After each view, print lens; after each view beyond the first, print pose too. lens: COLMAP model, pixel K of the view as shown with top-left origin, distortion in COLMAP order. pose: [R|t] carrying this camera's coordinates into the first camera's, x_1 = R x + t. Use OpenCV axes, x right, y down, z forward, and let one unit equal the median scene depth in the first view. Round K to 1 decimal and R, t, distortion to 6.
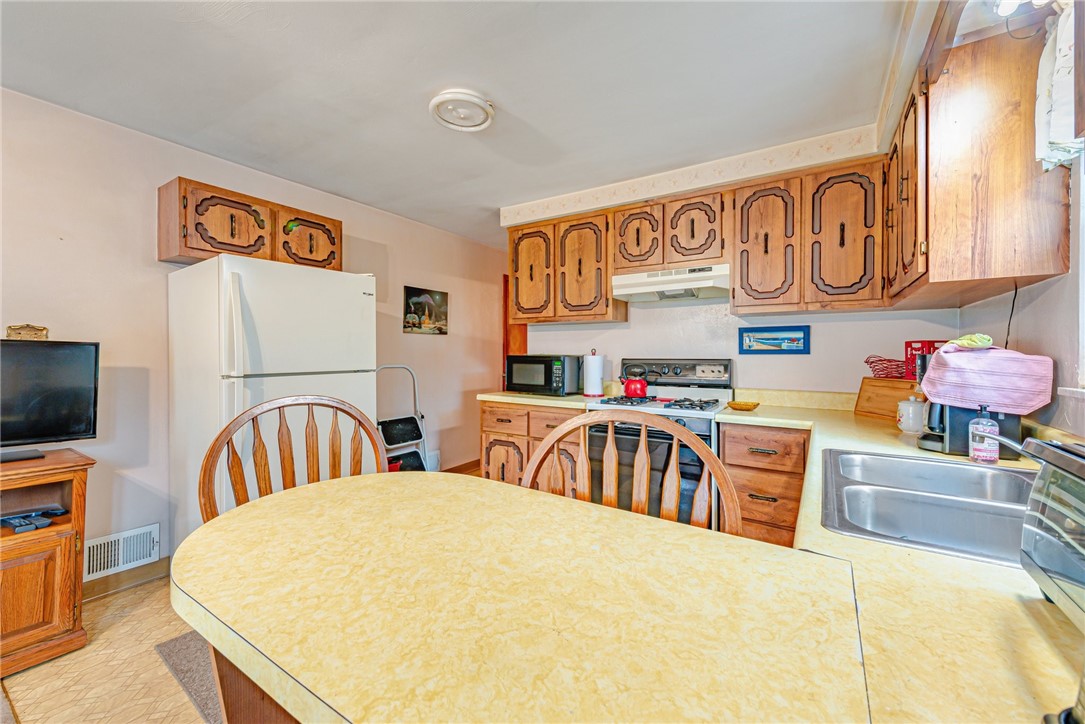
lens RADIAL K [[429.9, 0, 549.5], [0, 429.9, 354.8], [0, 0, 1]] dist [0.013513, -0.003324]
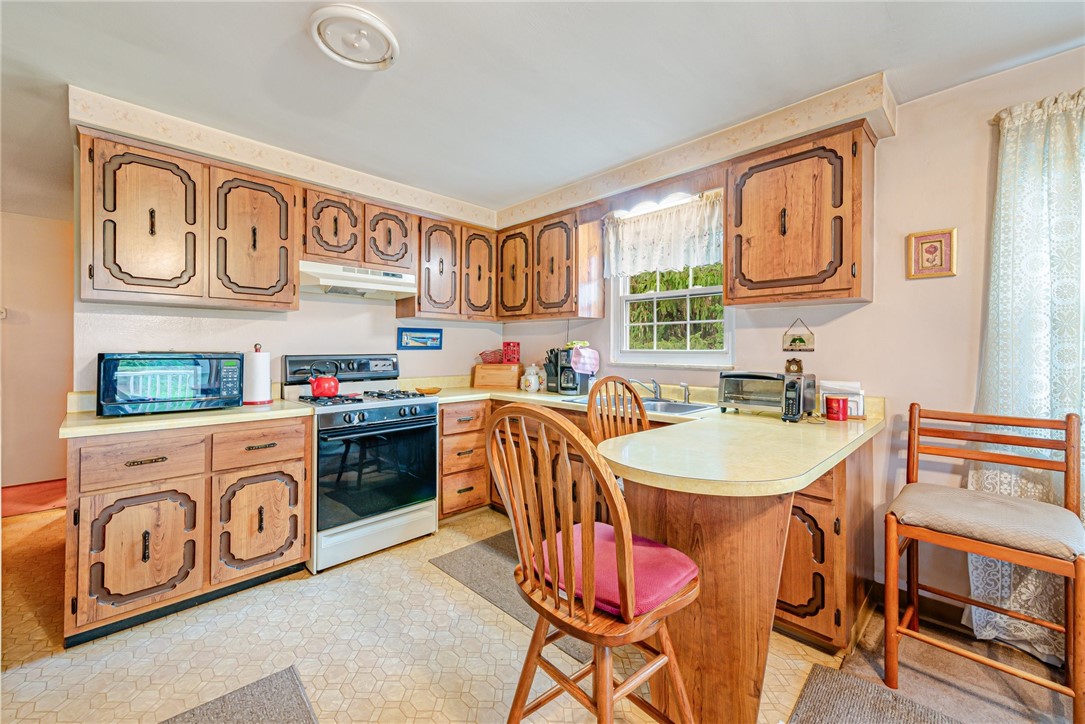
lens RADIAL K [[429.9, 0, 544.8], [0, 429.9, 350.6], [0, 0, 1]] dist [0.013513, -0.003324]
pose [[0.221396, -0.006056, 0.975165, -0.625099], [0.002945, 0.999980, 0.005541, -0.004719], [-0.975180, 0.001645, 0.221410, 0.344087]]
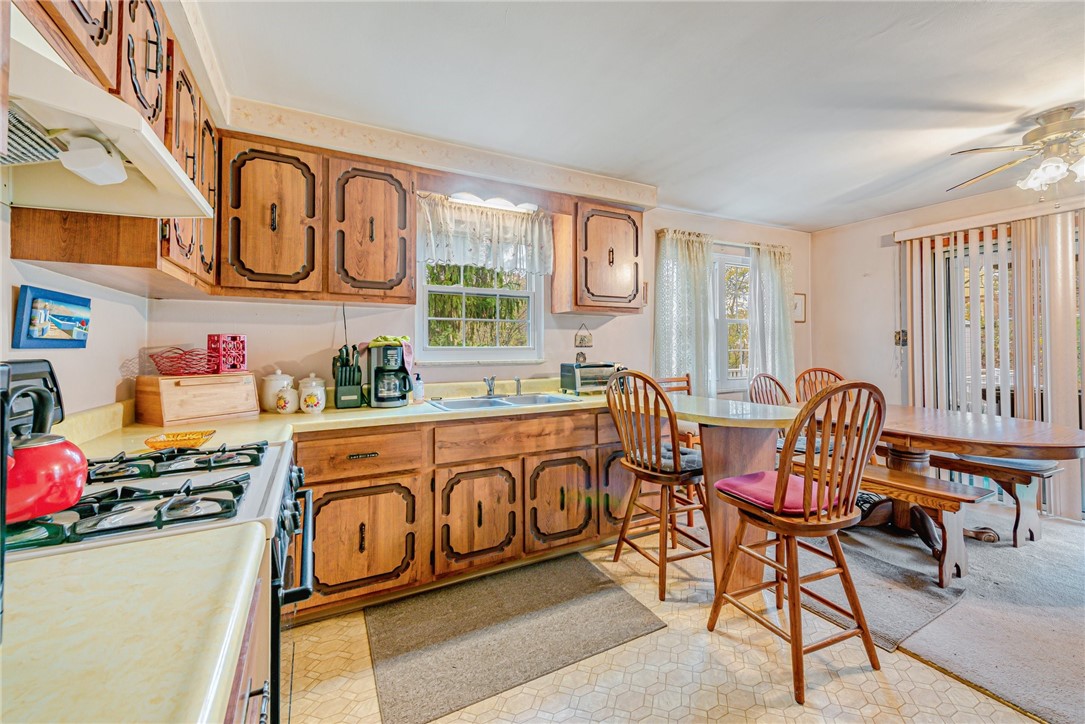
lens RADIAL K [[429.9, 0, 538.0], [0, 429.9, 345.9], [0, 0, 1]] dist [0.013513, -0.003324]
pose [[-0.857522, 0.003877, 0.514432, -0.205408], [0.004983, 0.999987, 0.000769, -0.001900], [-0.514423, 0.003223, -0.857531, 1.102623]]
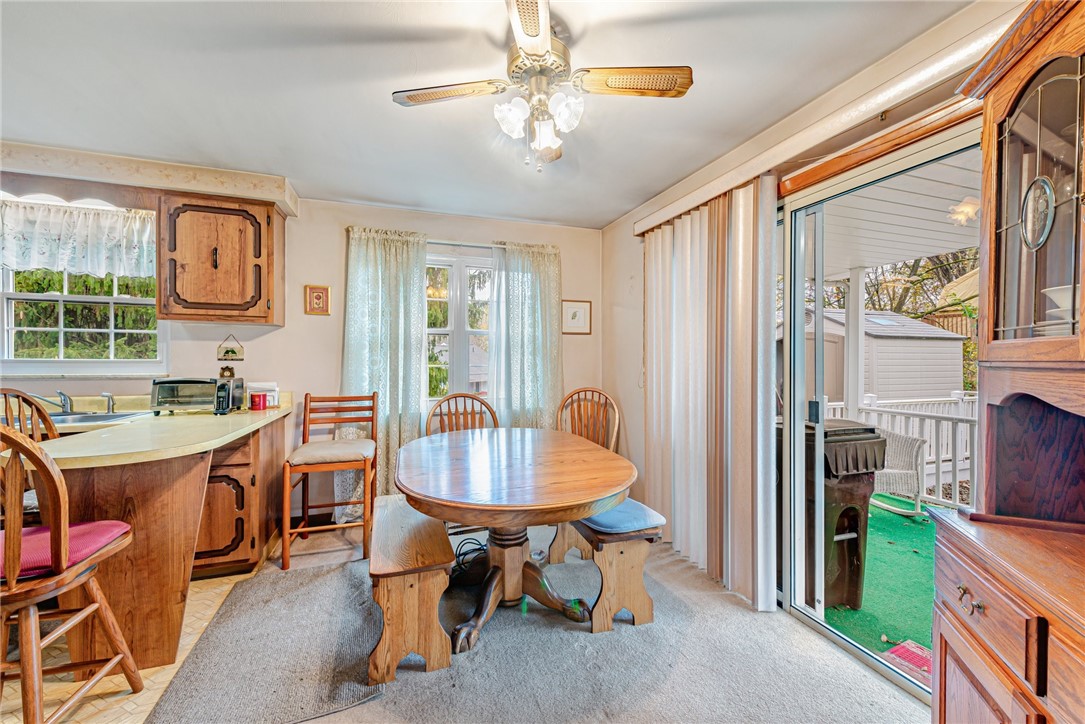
lens RADIAL K [[429.9, 0, 543.0], [0, 429.9, 361.0], [0, 0, 1]] dist [0.013513, -0.003324]
pose [[-0.778950, -0.009735, 0.627011, -0.950039], [-0.005048, 0.999944, 0.009254, -0.009311], [-0.627066, 0.004044, -0.778956, 0.394538]]
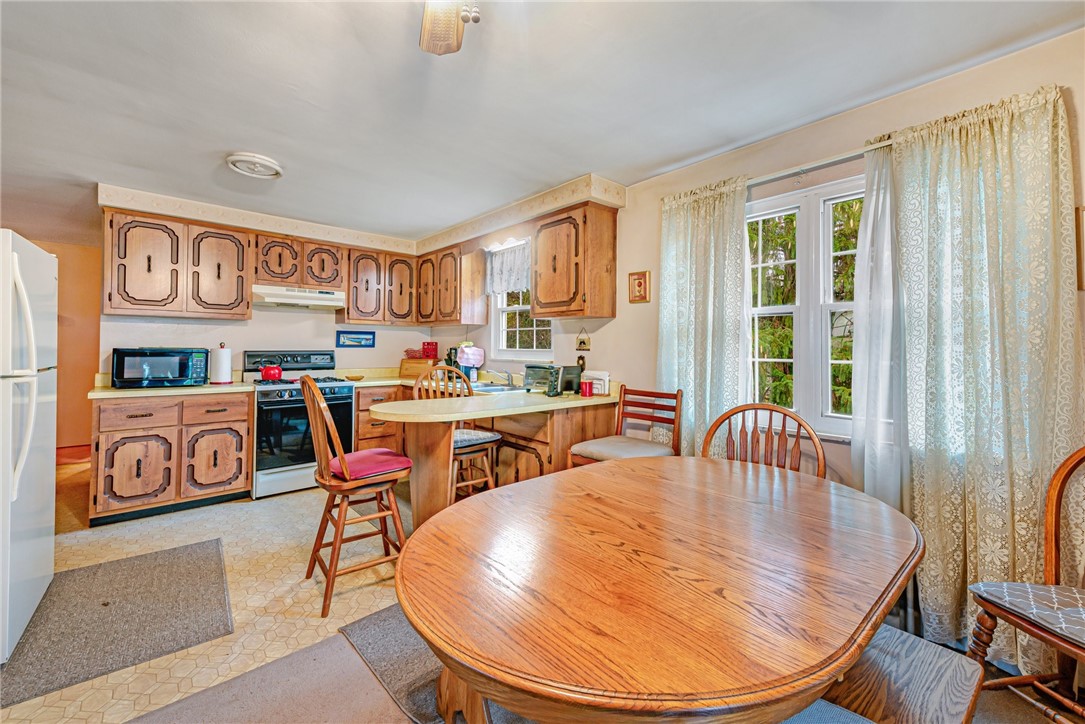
lens RADIAL K [[429.9, 0, 545.6], [0, 429.9, 345.5], [0, 0, 1]] dist [0.013513, -0.003324]
pose [[0.266410, 0.004261, 0.963850, -0.875975], [-0.004305, 0.999986, -0.003230, -0.006723], [-0.963850, -0.003289, 0.266425, -0.156816]]
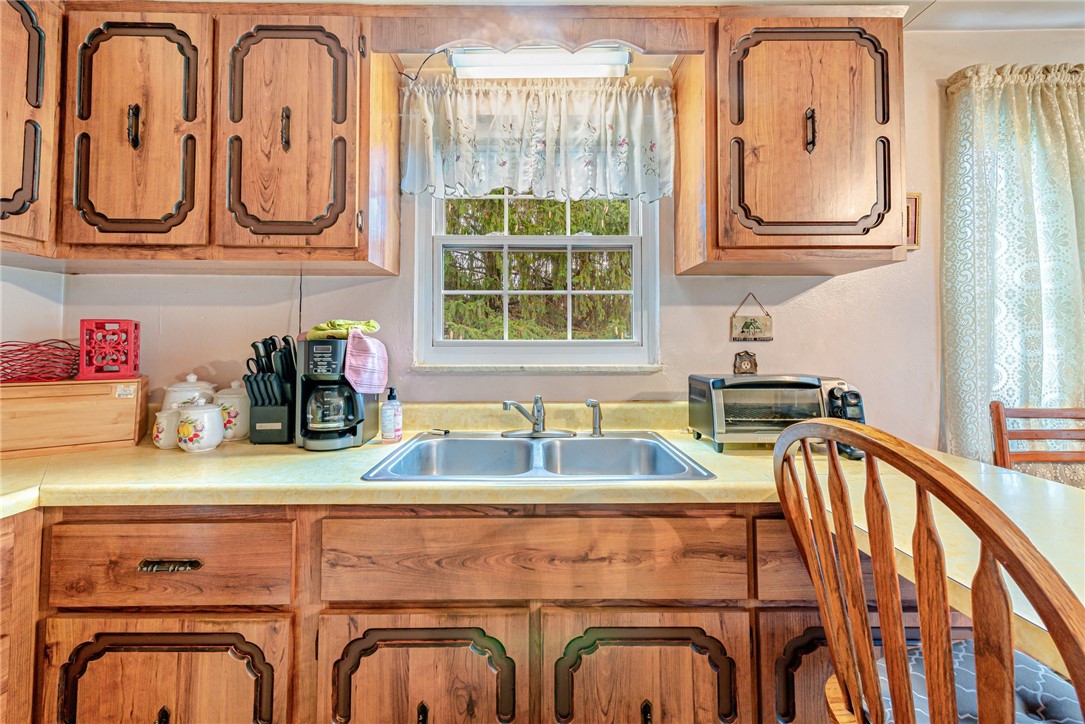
lens RADIAL K [[429.9, 0, 540.6], [0, 429.9, 331.4], [0, 0, 1]] dist [0.013513, -0.003324]
pose [[-0.537803, 0.019647, 0.842842, -0.045957], [0.003106, 0.999768, -0.021323, 0.001401], [-0.843065, -0.008850, -0.537739, 0.589958]]
